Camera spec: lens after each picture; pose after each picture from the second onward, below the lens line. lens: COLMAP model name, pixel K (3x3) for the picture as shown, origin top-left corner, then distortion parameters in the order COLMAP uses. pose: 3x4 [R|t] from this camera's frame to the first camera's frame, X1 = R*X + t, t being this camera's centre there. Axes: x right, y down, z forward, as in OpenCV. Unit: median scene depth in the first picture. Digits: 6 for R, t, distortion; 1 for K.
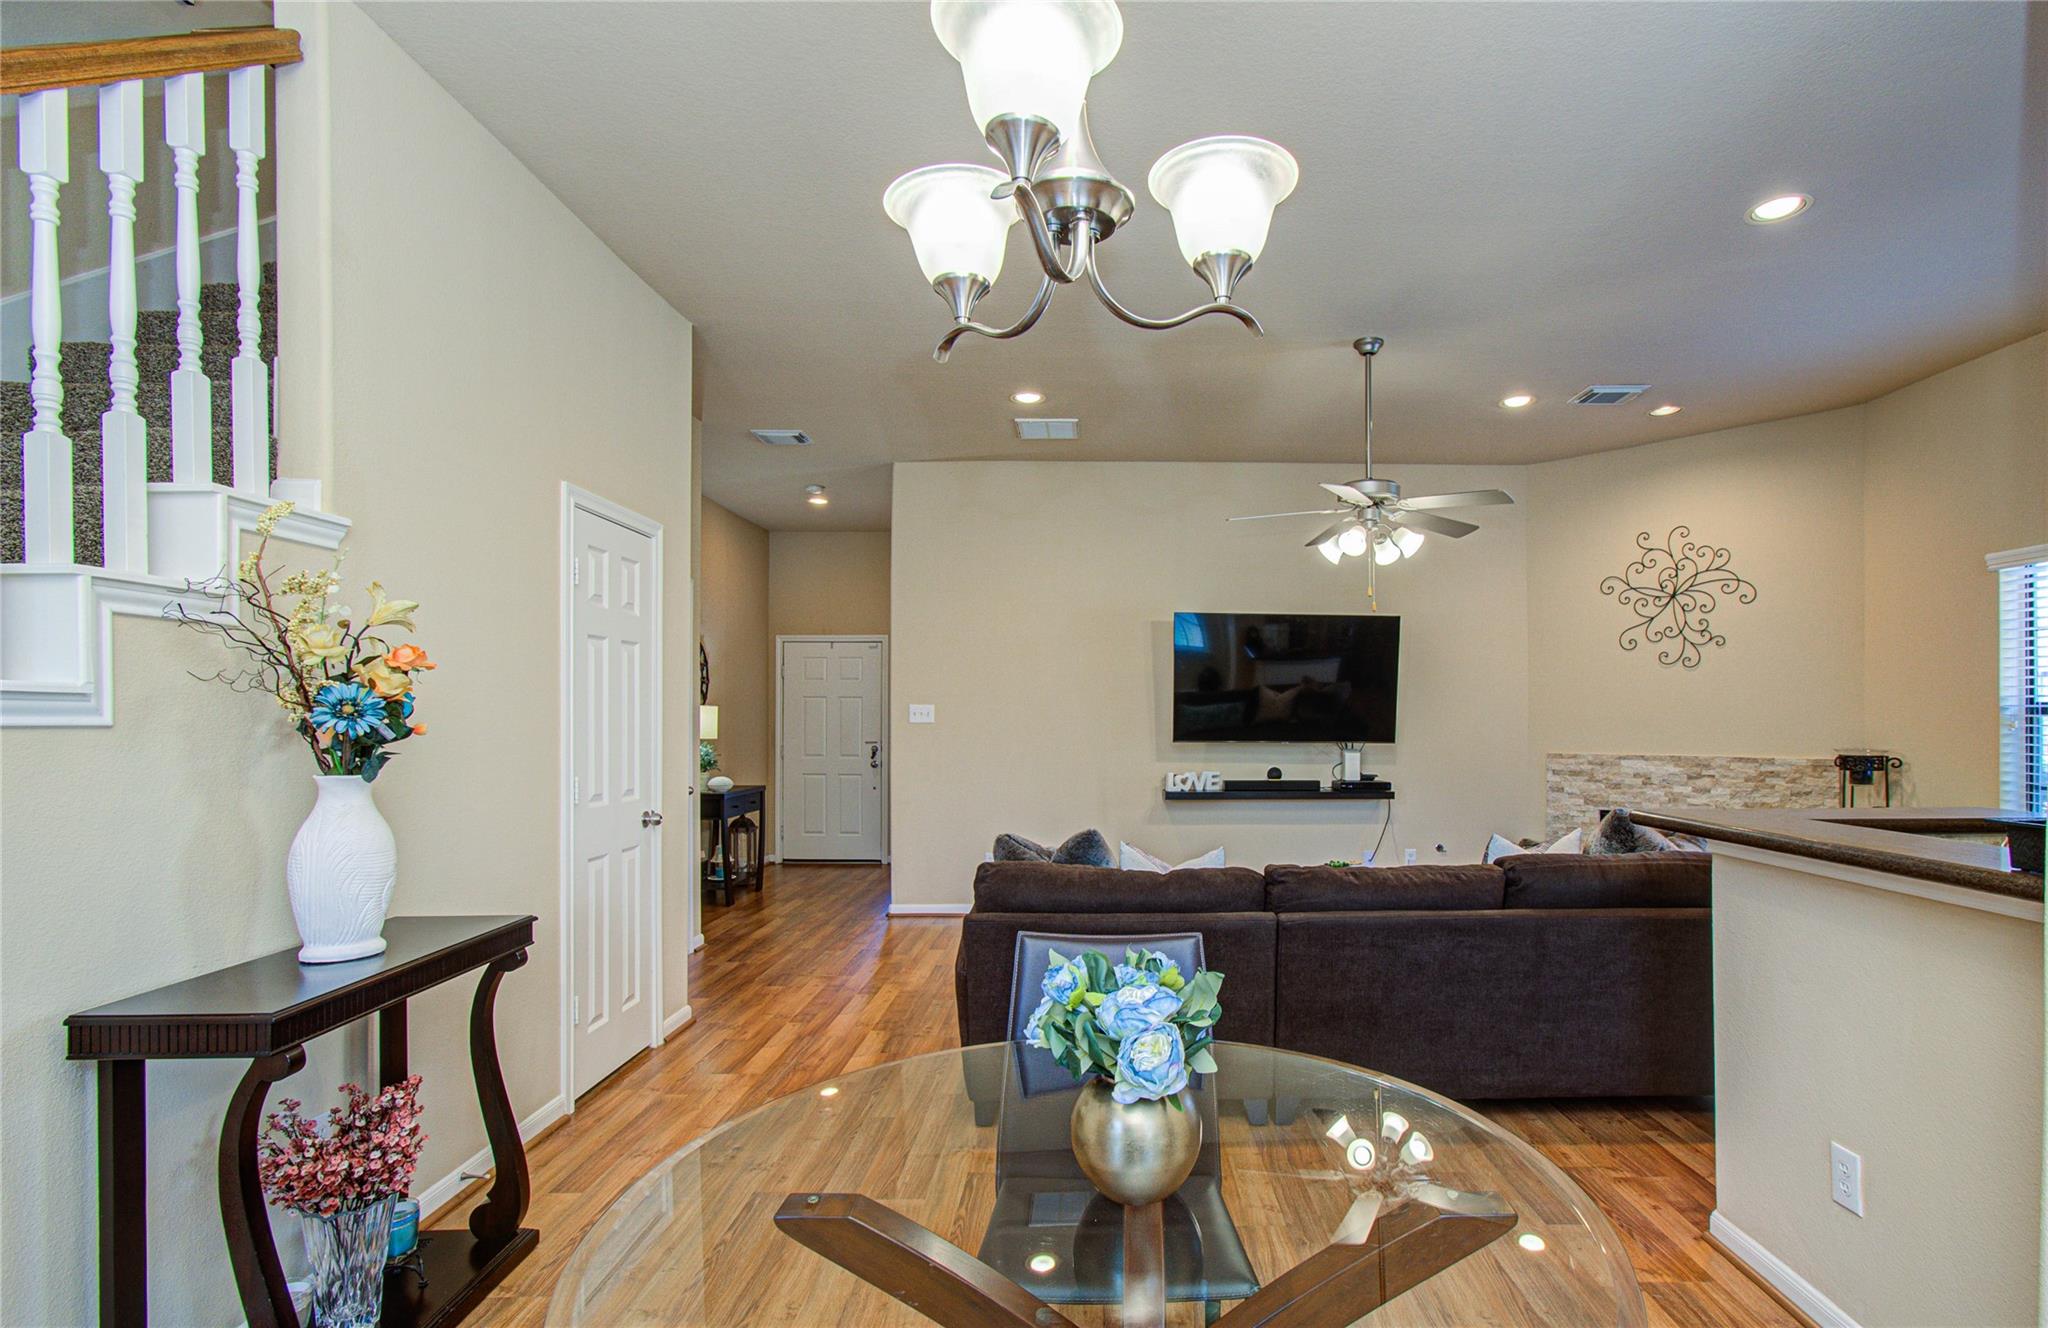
lens RADIAL K [[951.3, 0, 1097.2], [0, 951.3, 712.8], [0, 0, 1]] dist [0.001730, 0.000514]
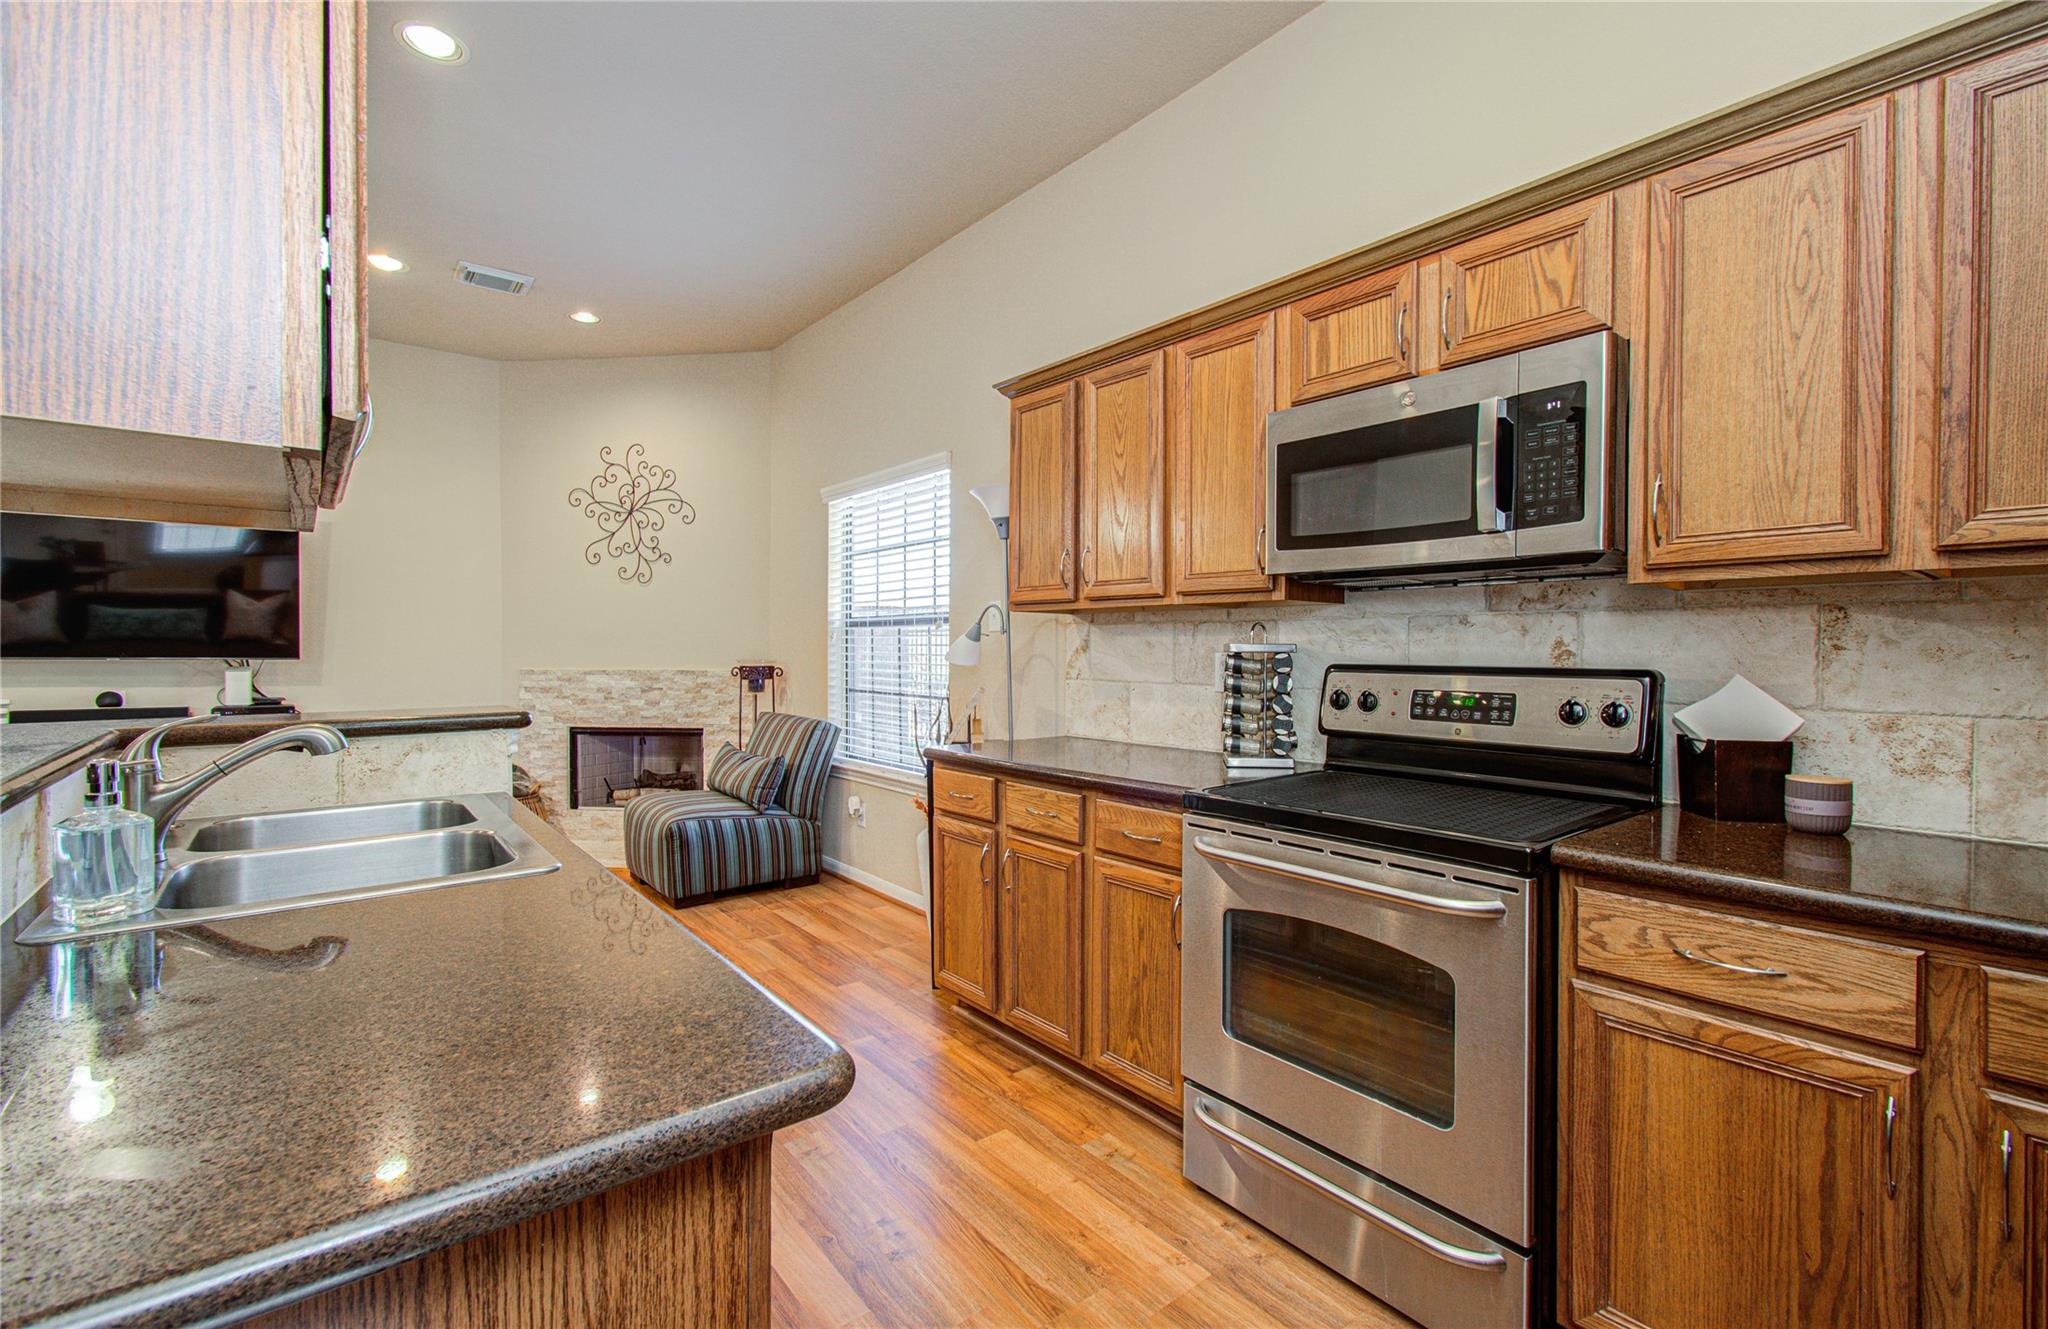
lens RADIAL K [[891.1, 0, 1017.0], [0, 891.1, 670.5], [0, 0, 1]] dist [-0.051720, 0.040819]
pose [[0.785247, -0.010804, 0.619088, 0.463126], [-0.006868, 0.999634, 0.026157, 0.024354], [-0.619144, -0.024791, 0.784886, 0.006018]]
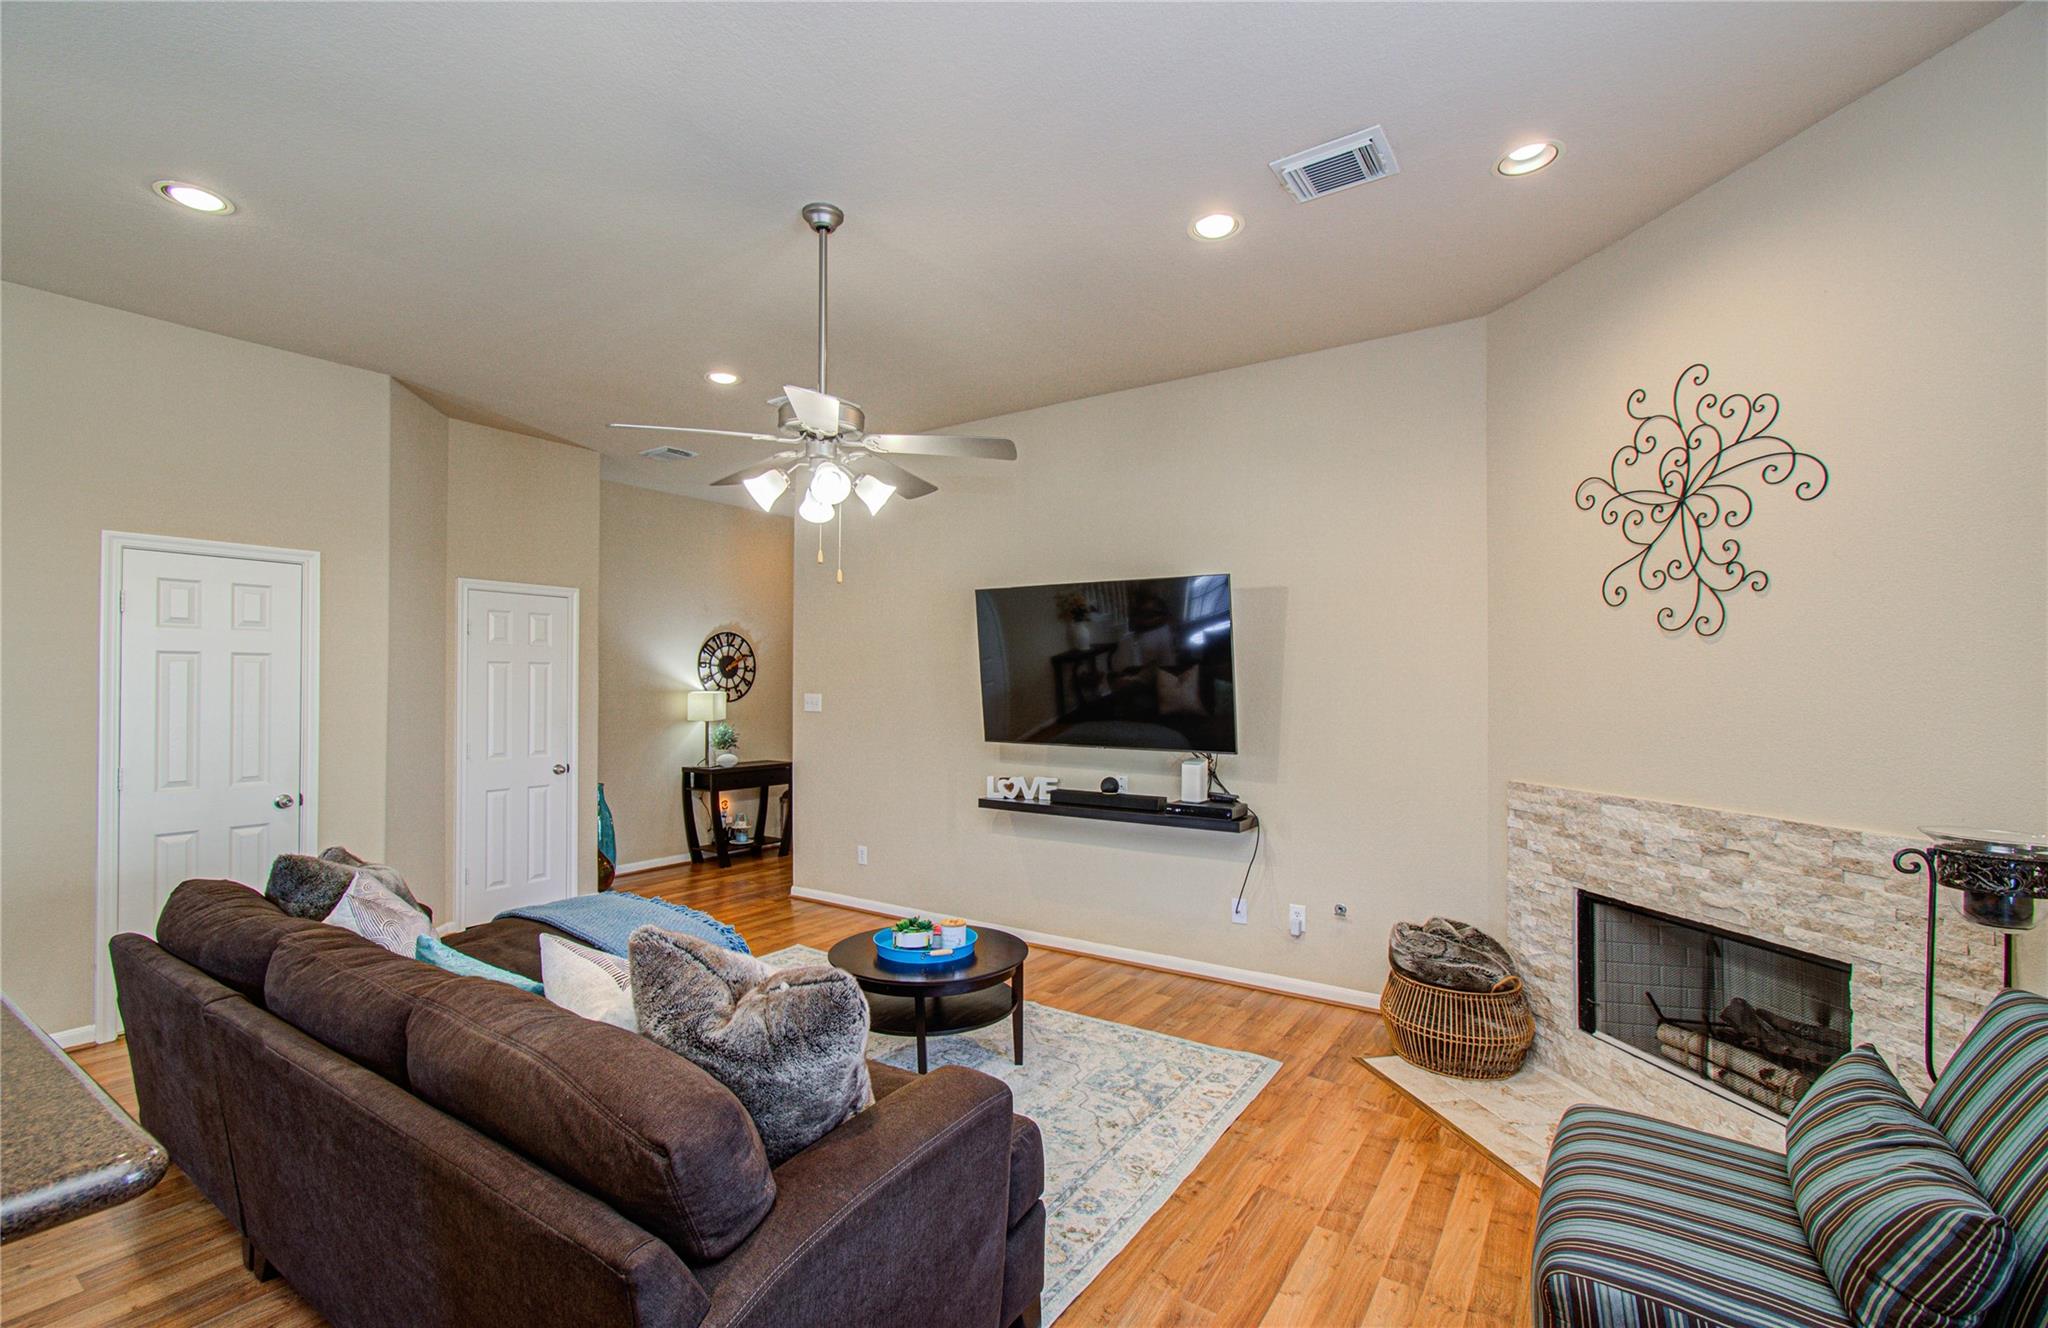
lens RADIAL K [[871.1, 0, 1028.8], [0, 871.1, 675.7], [0, 0, 1]] dist [0.017543, 0.000310]
pose [[0.823505, -0.005860, -0.567278, 0.783350], [0.003016, 0.999978, -0.005952, -0.032663], [0.567300, 0.003191, 0.823505, 0.532210]]
